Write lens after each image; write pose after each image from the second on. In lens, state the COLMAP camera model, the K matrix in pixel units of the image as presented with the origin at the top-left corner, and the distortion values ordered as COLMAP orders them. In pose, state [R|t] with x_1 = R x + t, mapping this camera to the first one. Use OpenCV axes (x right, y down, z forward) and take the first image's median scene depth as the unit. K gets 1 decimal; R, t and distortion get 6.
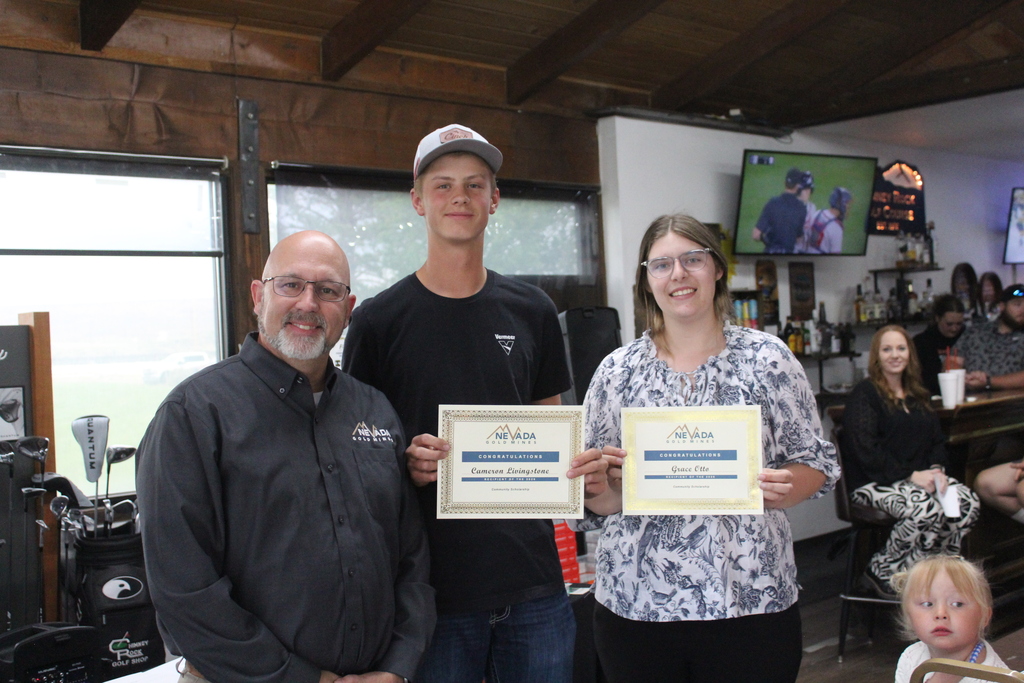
lens RADIAL K [[1264.4, 0, 522.5], [0, 1264.4, 342.3], [0, 0, 1]] dist [-0.058936, 0.000000]
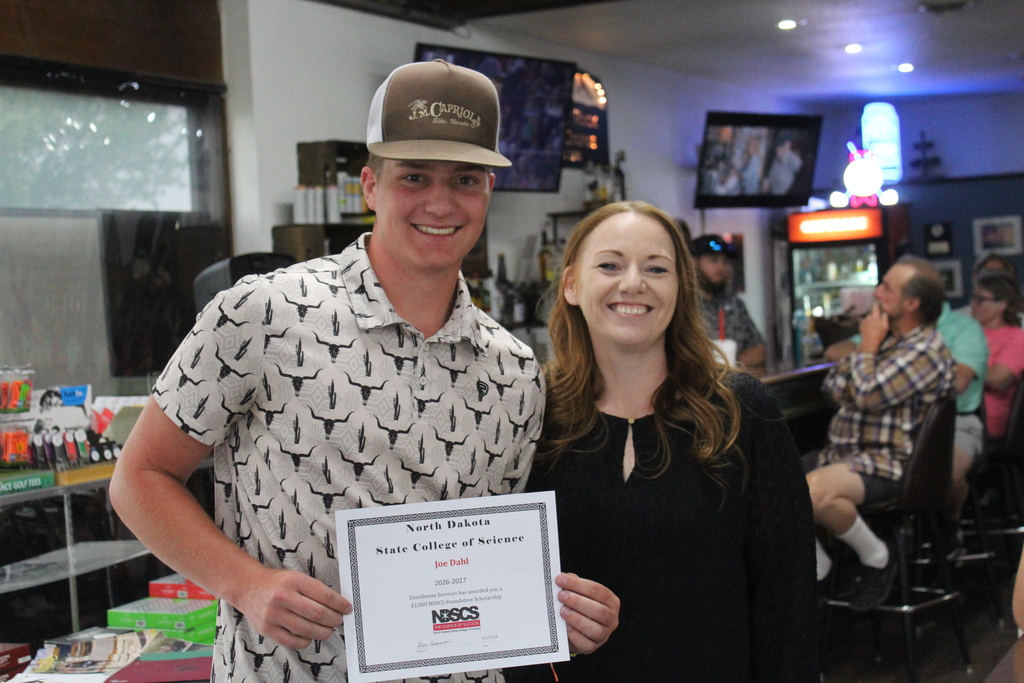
lens RADIAL K [[1707.0, 0, 507.2], [0, 1707.0, 330.5], [0, 0, 1]] dist [0.004152, 0.000000]
pose [[0.943917, -0.007691, 0.330093, -0.101764], [0.005747, 0.999960, 0.006865, 0.007026], [-0.330132, -0.004583, 0.943923, 0.048411]]
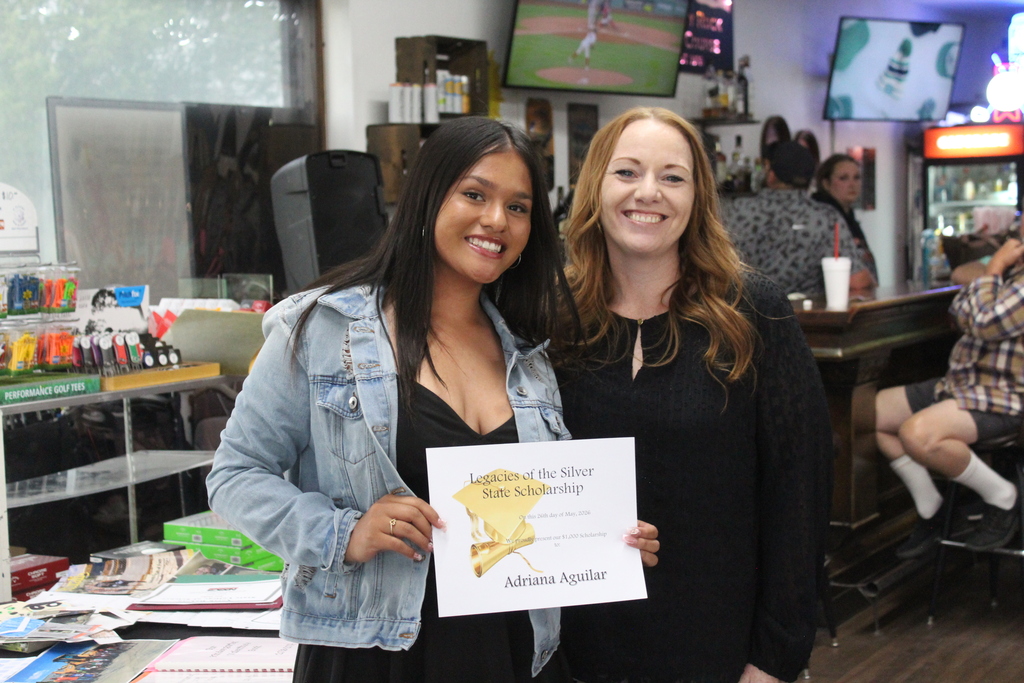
lens RADIAL K [[1707.0, 0, 516.0], [0, 1707.0, 313.4], [0, 0, 1]] dist [0.004152, 0.000000]
pose [[0.966117, 0.008624, 0.257959, -0.068120], [-0.022077, 0.998540, 0.049302, 0.008200], [-0.257157, -0.053326, 0.964897, 0.087713]]
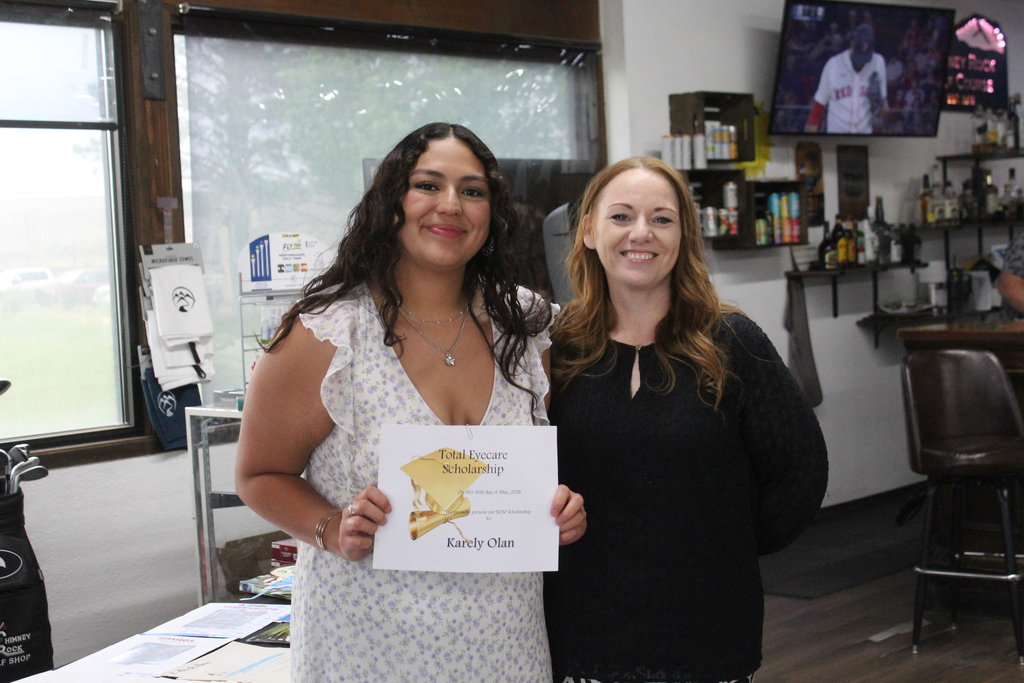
lens RADIAL K [[1616.1, 0, 525.9], [0, 1616.1, 336.7], [0, 0, 1]] dist [0.000061, 0.000000]
pose [[0.998989, -0.000952, 0.044953, -0.027566], [-0.001244, 0.998807, 0.048809, 0.006479], [-0.044946, -0.048816, 0.997796, 0.010833]]
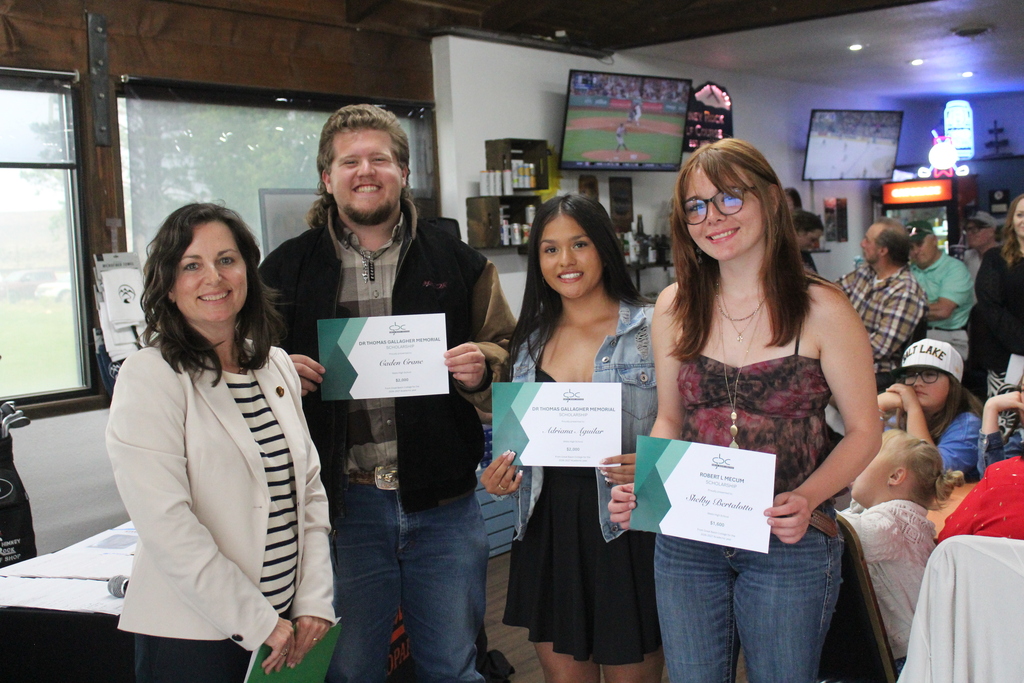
lens RADIAL K [[1264.4, 0, 515.1], [0, 1264.4, 339.9], [0, 0, 1]] dist [-0.058936, 0.000000]
pose [[0.988919, -0.012445, 0.147935, -0.028534], [0.002885, 0.997903, 0.064663, 0.004433], [-0.148429, -0.063520, 0.986881, -0.050148]]
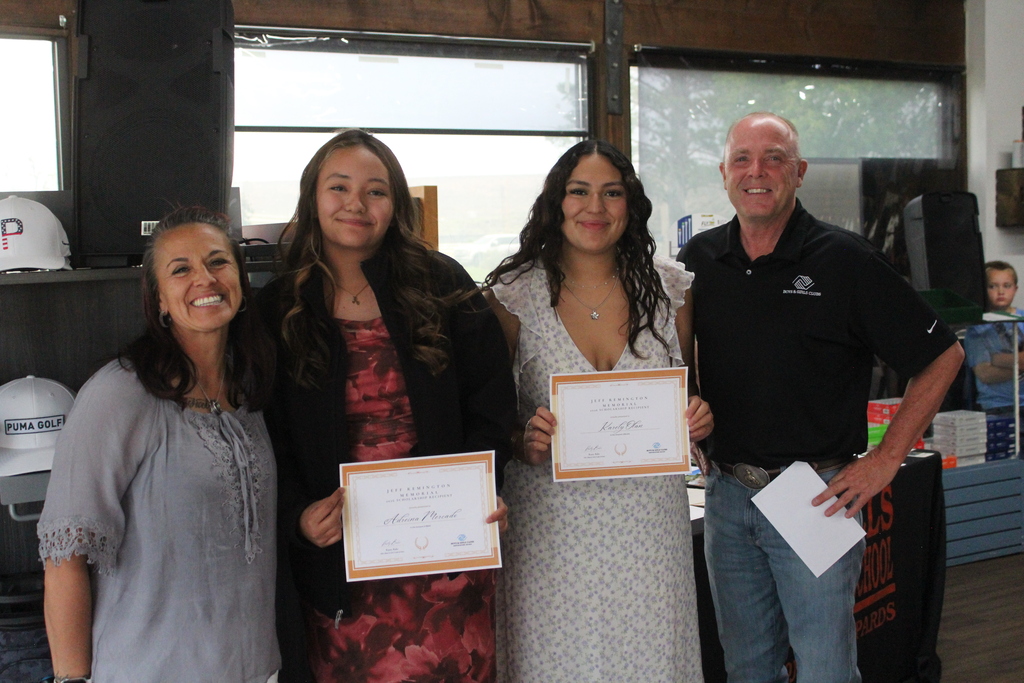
lens RADIAL K [[1434.3, 0, 508.2], [0, 1434.3, 320.5], [0, 0, 1]] dist [-0.045237, 0.000000]
pose [[0.969142, 0.039817, -0.243266, -0.003566], [-0.024232, 0.997477, 0.066726, 0.005295], [0.245309, -0.058773, 0.967662, -0.140069]]
